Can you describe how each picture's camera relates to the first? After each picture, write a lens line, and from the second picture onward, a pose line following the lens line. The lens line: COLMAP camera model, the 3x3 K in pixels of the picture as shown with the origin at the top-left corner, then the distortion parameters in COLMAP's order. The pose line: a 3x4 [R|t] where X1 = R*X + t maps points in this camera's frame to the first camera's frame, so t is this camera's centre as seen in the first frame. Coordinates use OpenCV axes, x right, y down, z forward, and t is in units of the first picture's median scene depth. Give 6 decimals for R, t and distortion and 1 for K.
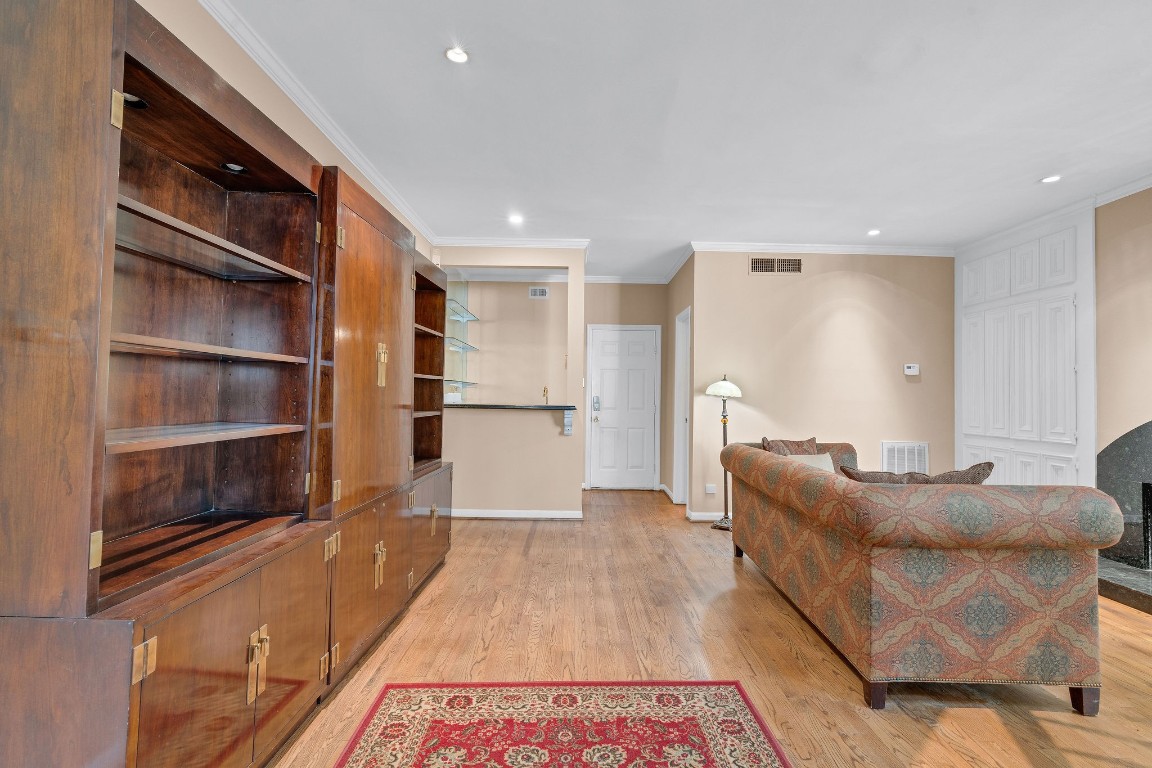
lens RADIAL K [[538.0, 0, 579.9], [0, 538.0, 384.5], [0, 0, 1]] dist [-0.021002, 0.008850]
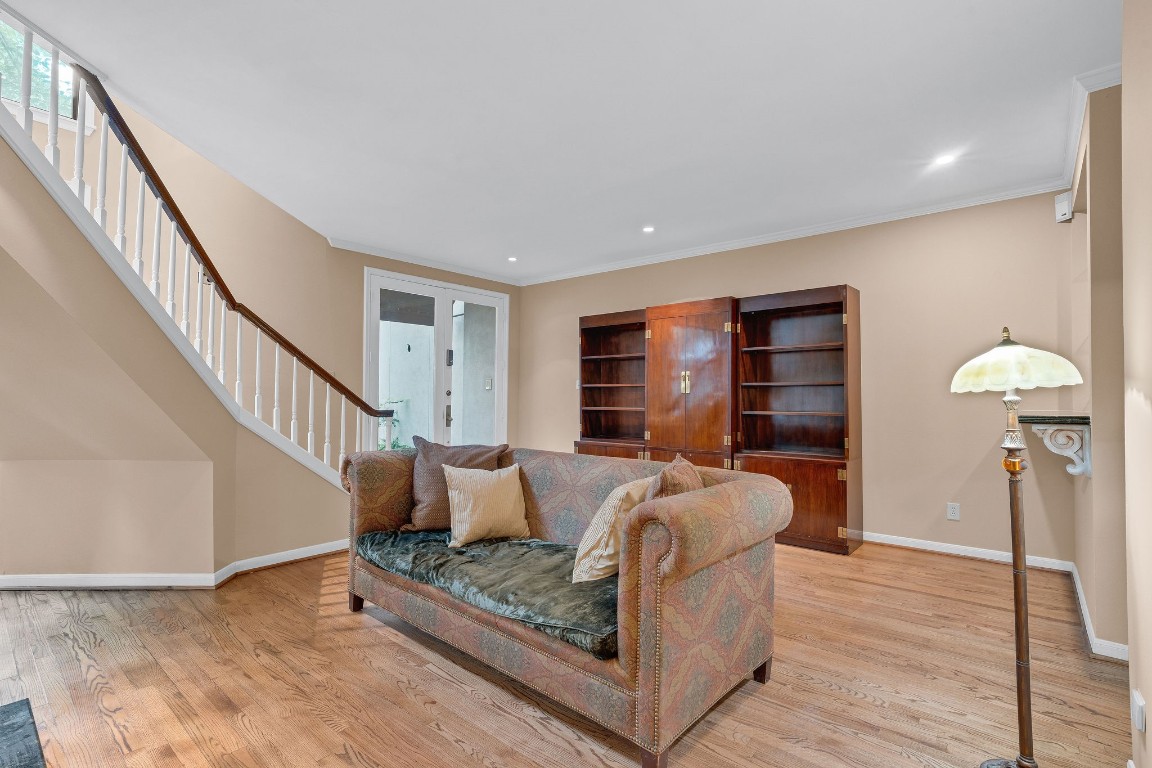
lens RADIAL K [[538.0, 0, 581.8], [0, 538.0, 387.9], [0, 0, 1]] dist [-0.021002, 0.008850]
pose [[-0.647365, -0.030000, -0.761590, 1.522559], [0.000922, 0.999194, -0.040143, 0.071221], [0.762180, -0.026689, -0.646815, 2.194321]]
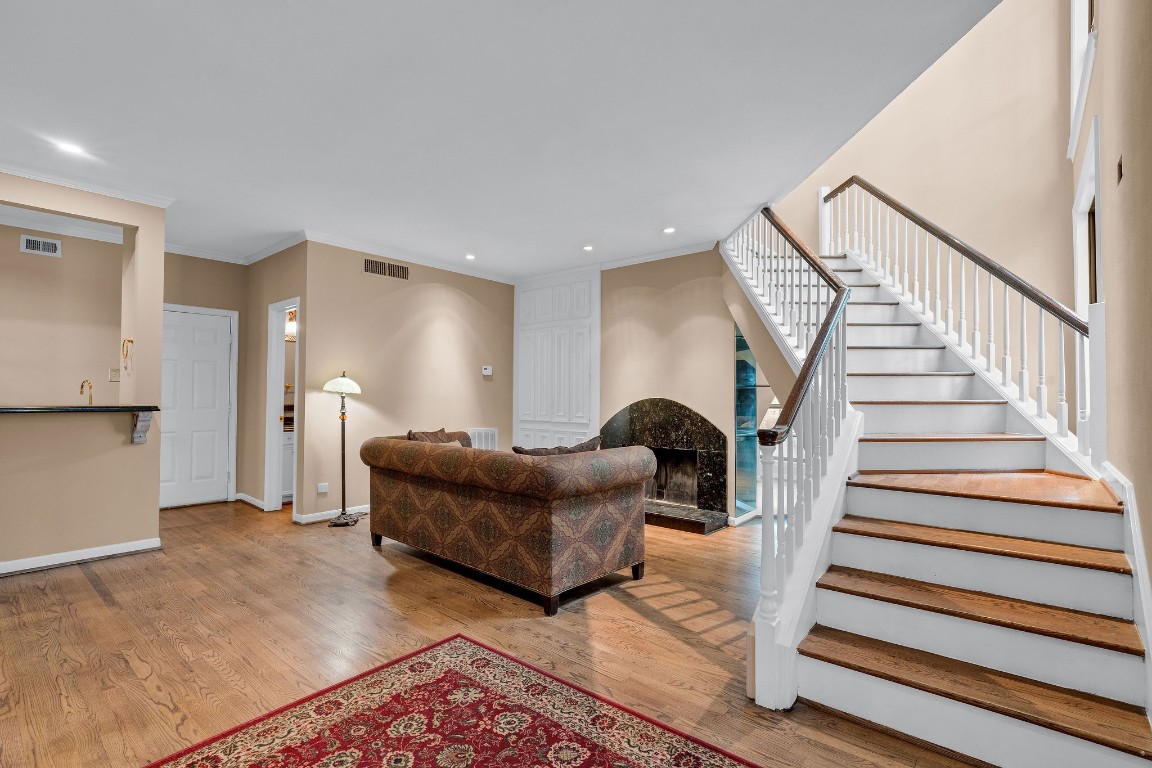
lens RADIAL K [[538.0, 0, 584.3], [0, 538.0, 383.8], [0, 0, 1]] dist [-0.021002, 0.008850]
pose [[0.648979, 0.007369, 0.760771, -0.433631], [-0.013713, 0.999904, 0.002012, -0.006511], [-0.760683, -0.011738, 0.649017, 0.021180]]
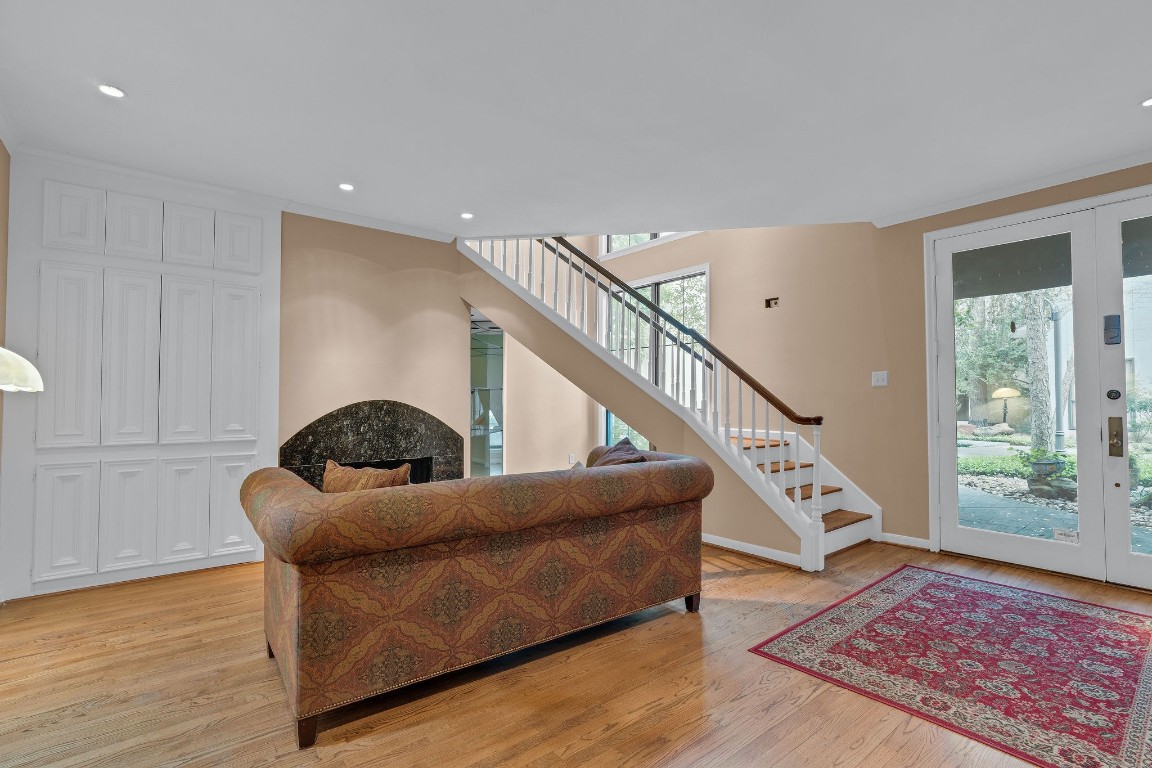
lens RADIAL K [[538.0, 0, 583.4], [0, 538.0, 384.4], [0, 0, 1]] dist [-0.021002, 0.008850]
pose [[-0.623813, 0.008338, 0.781529, -0.367042], [-0.025693, 0.999184, -0.031168, 0.043754], [-0.781151, -0.039523, -0.623090, 1.988237]]
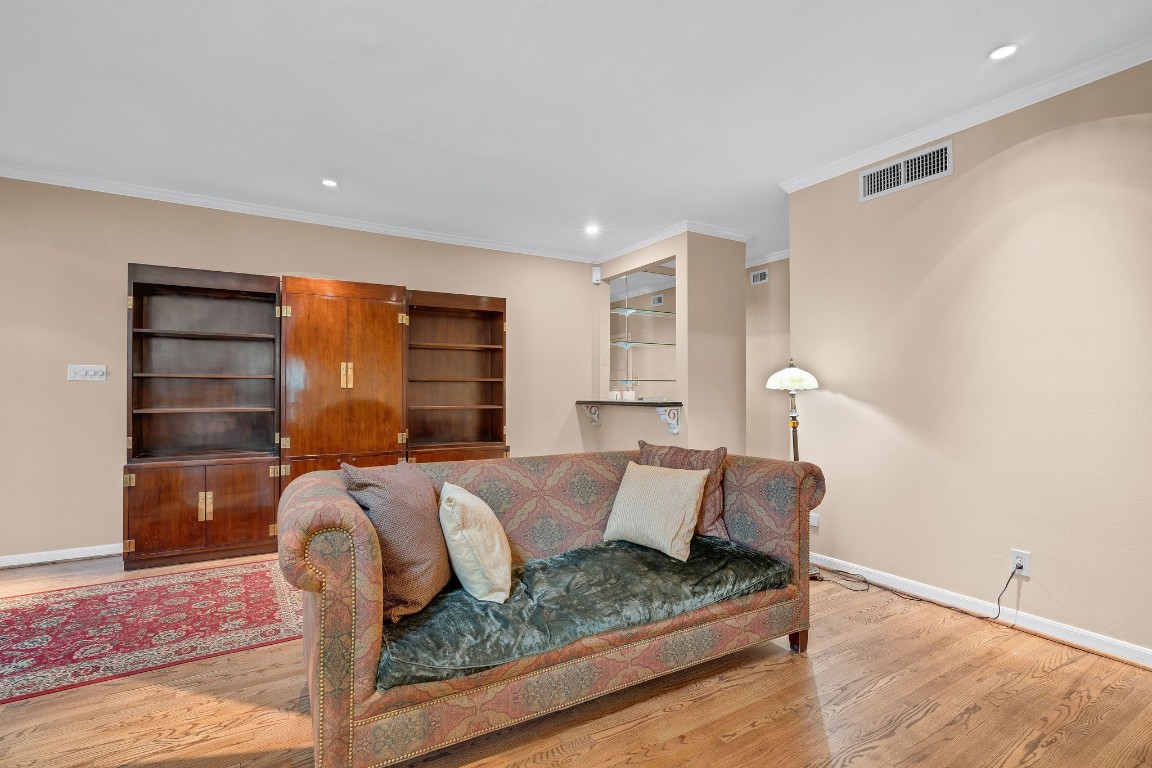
lens RADIAL K [[538.0, 0, 579.0], [0, 538.0, 391.5], [0, 0, 1]] dist [-0.021002, 0.008850]
pose [[0.514372, -0.016322, -0.857412, 1.599416], [0.024762, 0.999685, -0.004175, 0.045318], [0.857210, -0.019084, 0.514614, 0.847562]]
